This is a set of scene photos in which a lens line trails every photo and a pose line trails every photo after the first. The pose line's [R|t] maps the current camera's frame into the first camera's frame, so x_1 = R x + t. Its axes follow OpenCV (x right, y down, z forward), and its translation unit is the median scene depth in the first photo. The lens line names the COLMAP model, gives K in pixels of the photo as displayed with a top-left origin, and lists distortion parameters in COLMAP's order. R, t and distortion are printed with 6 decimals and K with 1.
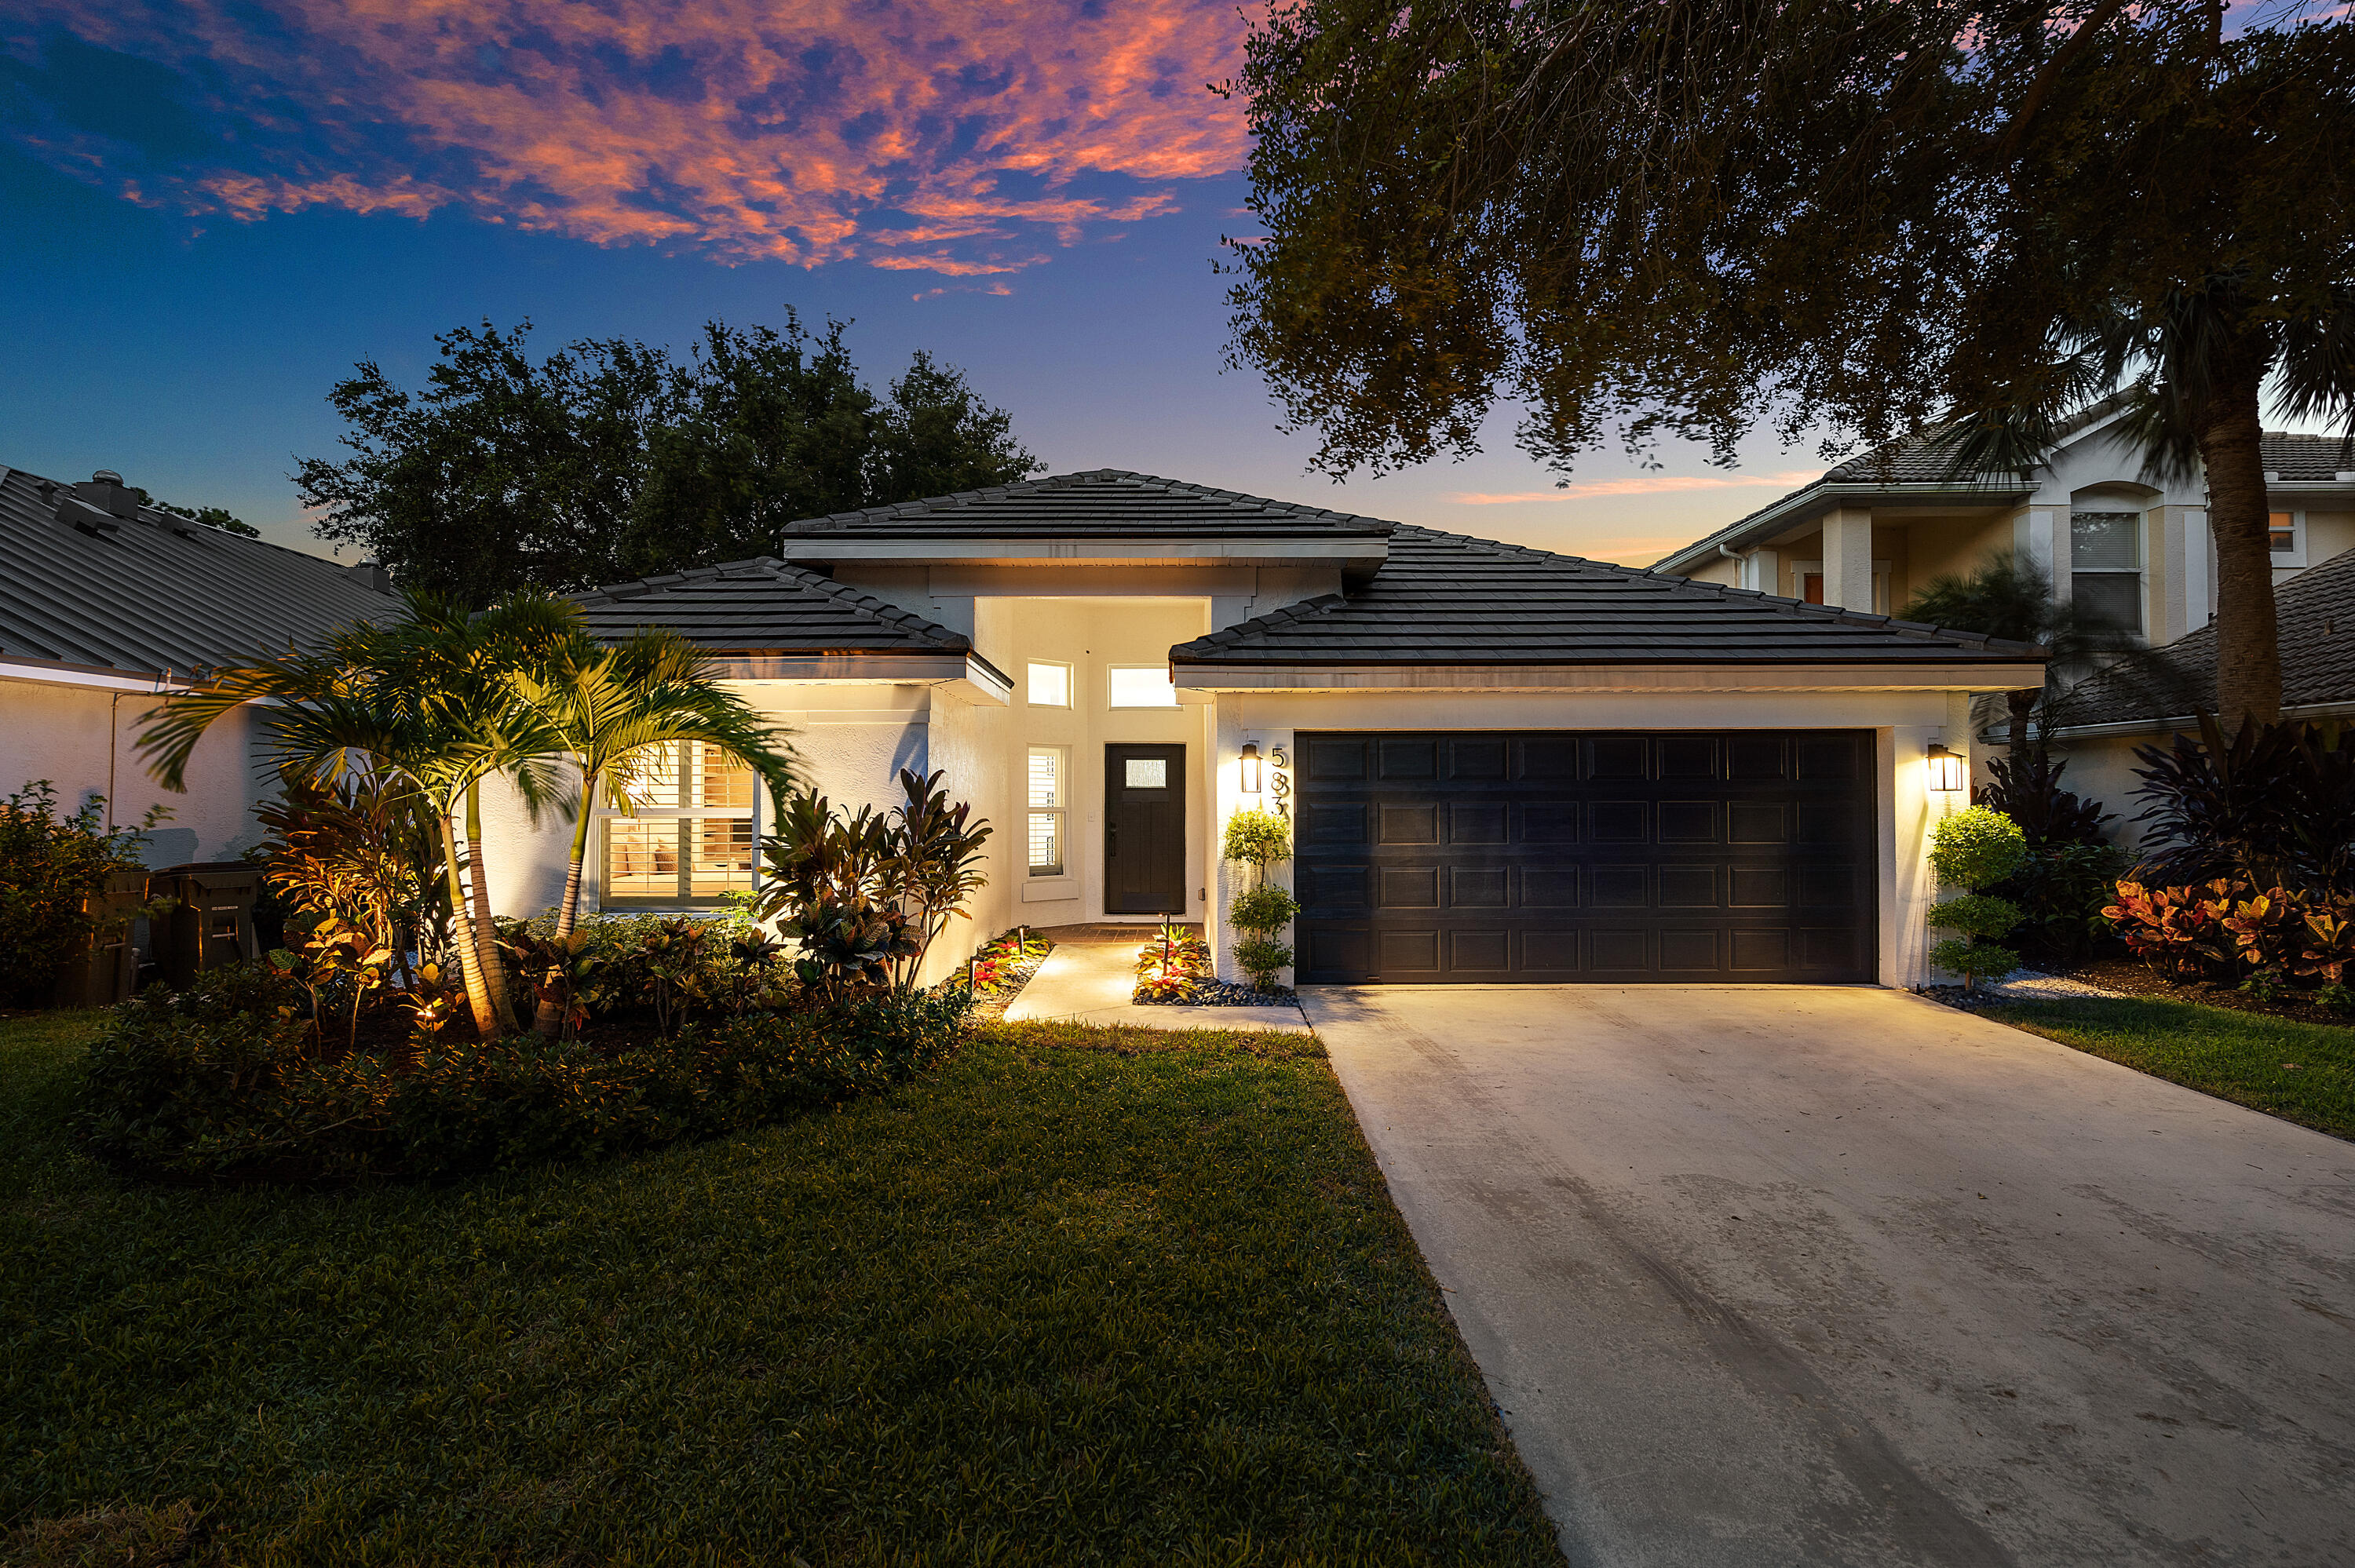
lens RADIAL K [[1094.1, 0, 1156.4], [0, 1094.1, 797.7], [0, 0, 1]] dist [-0.001136, 0.000282]
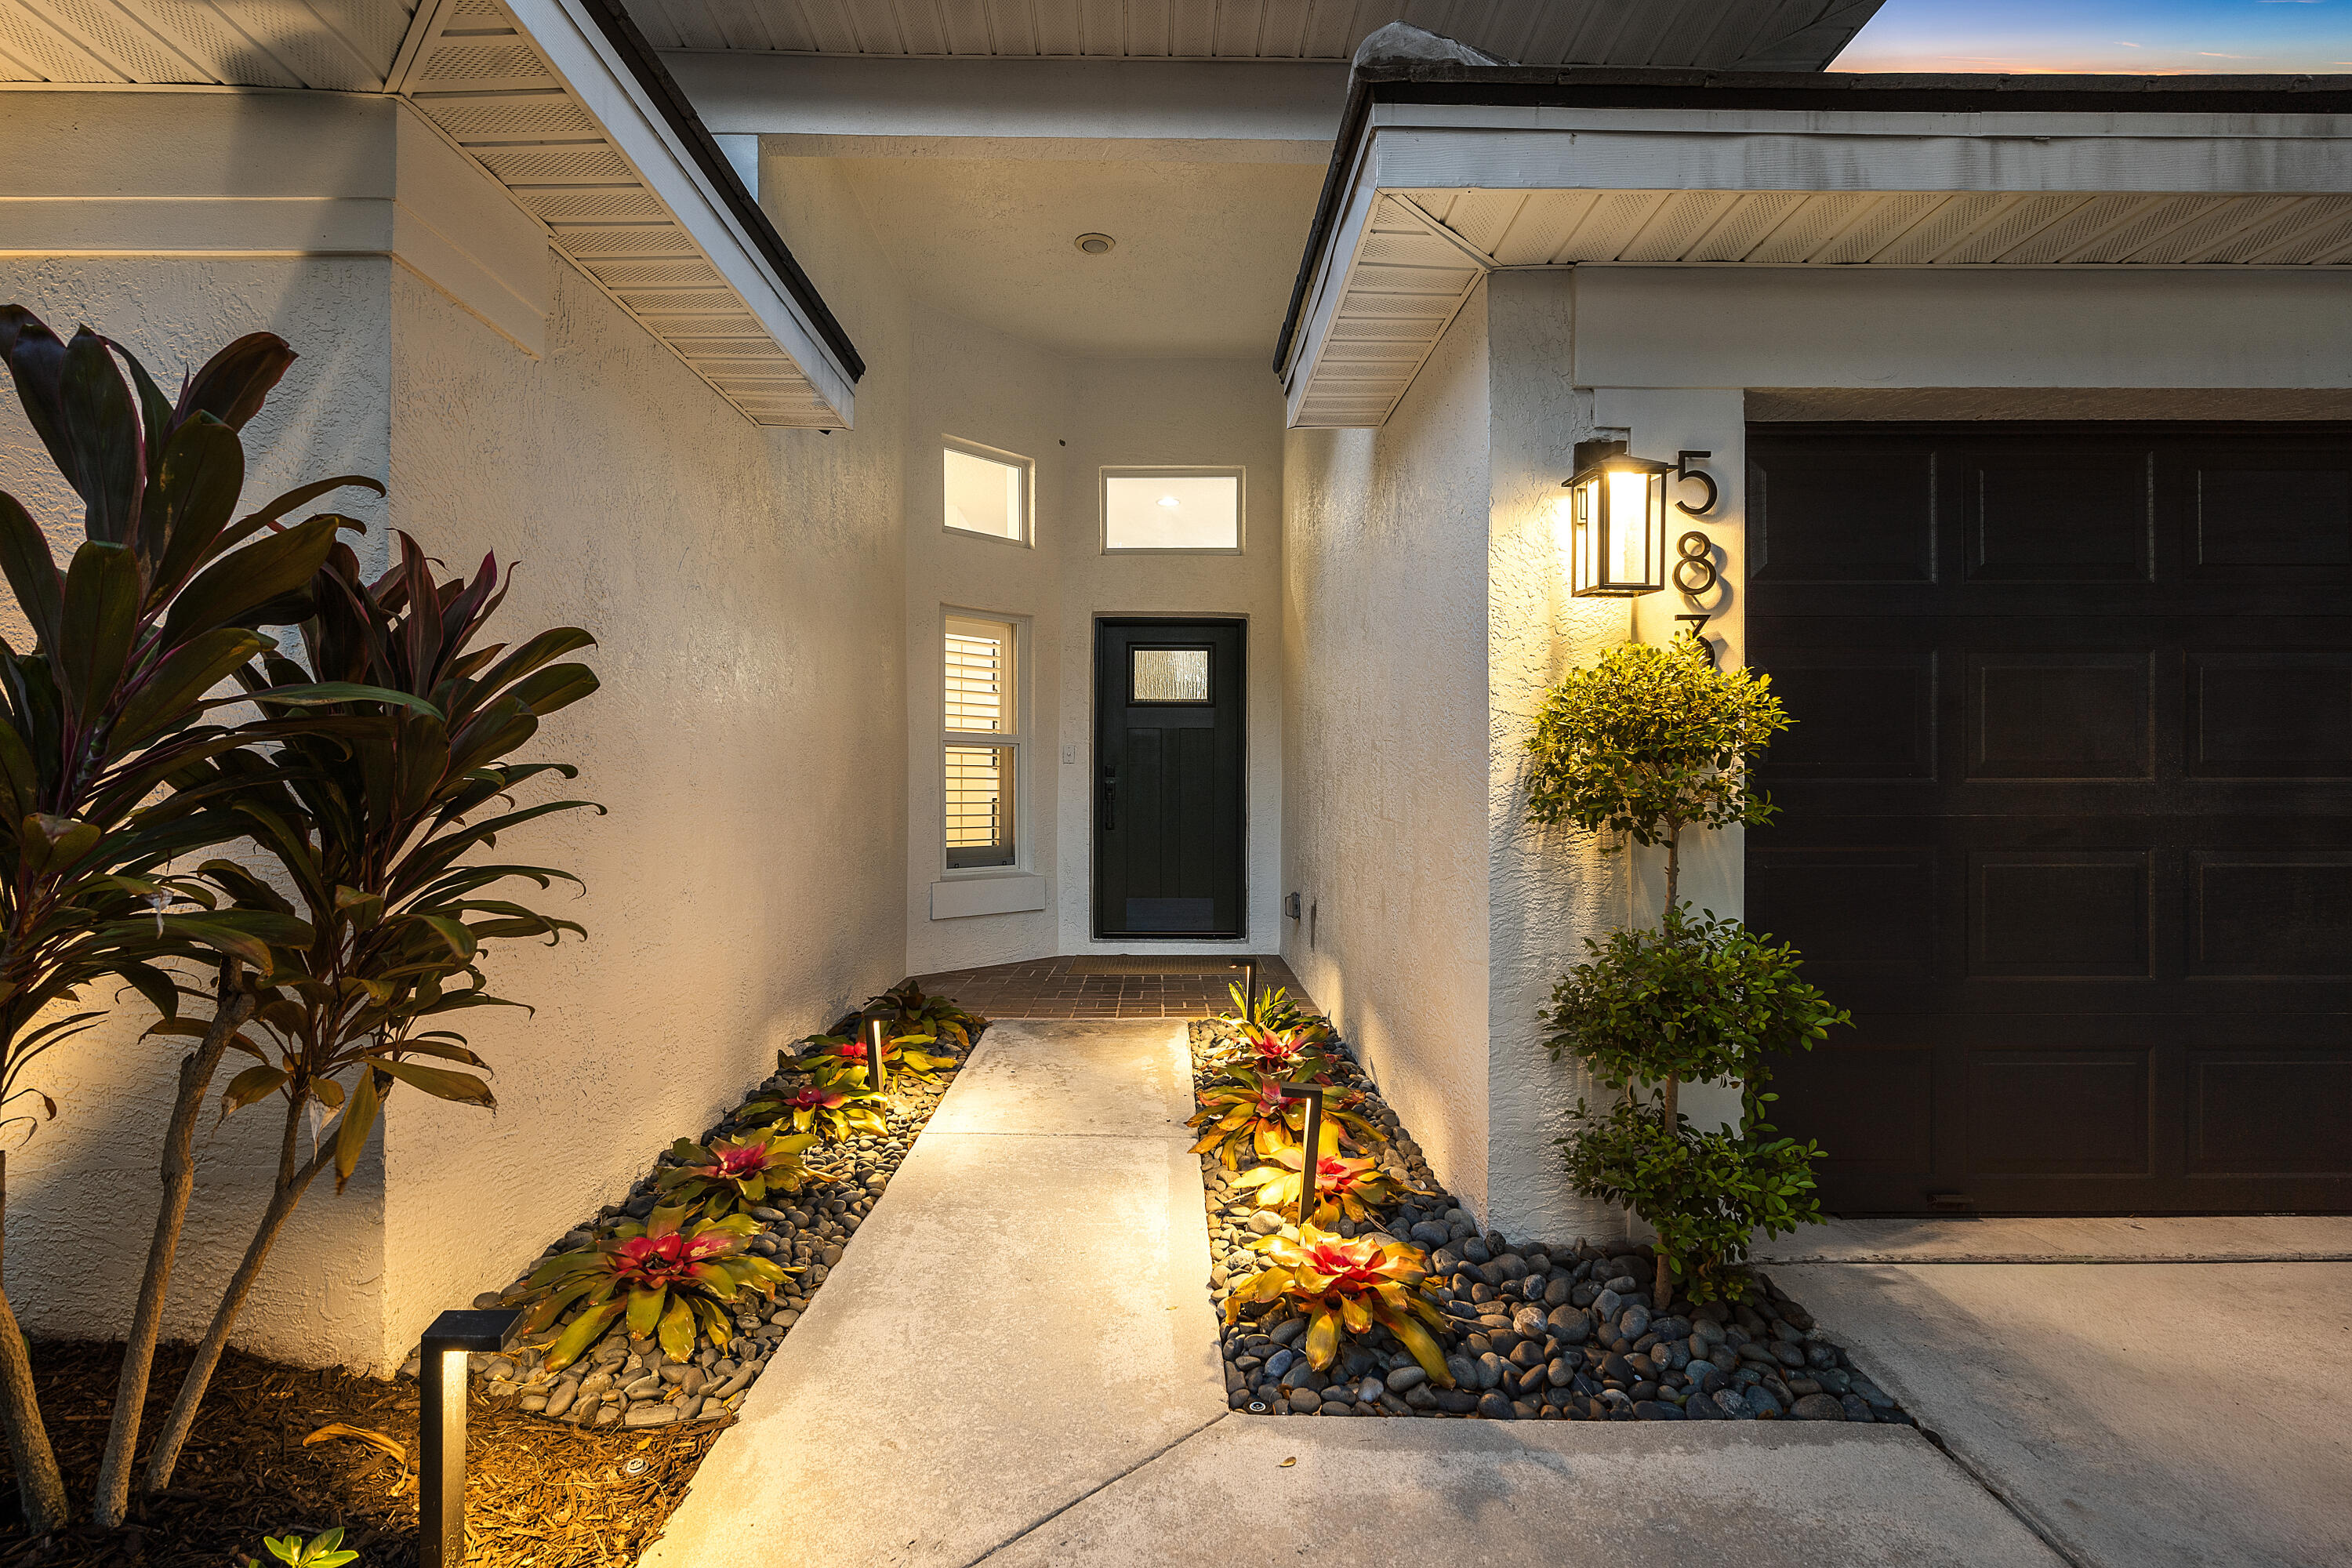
lens RADIAL K [[1092.9, 0, 1154.9], [0, 1092.9, 797.7], [0, 0, 1]] dist [-0.001136, 0.000282]
pose [[0.999915, -0.001568, 0.012918, -0.025509], [0.001315, 0.999806, 0.019632, 0.028570], [-0.012946, -0.019613, 0.999724, 0.485127]]
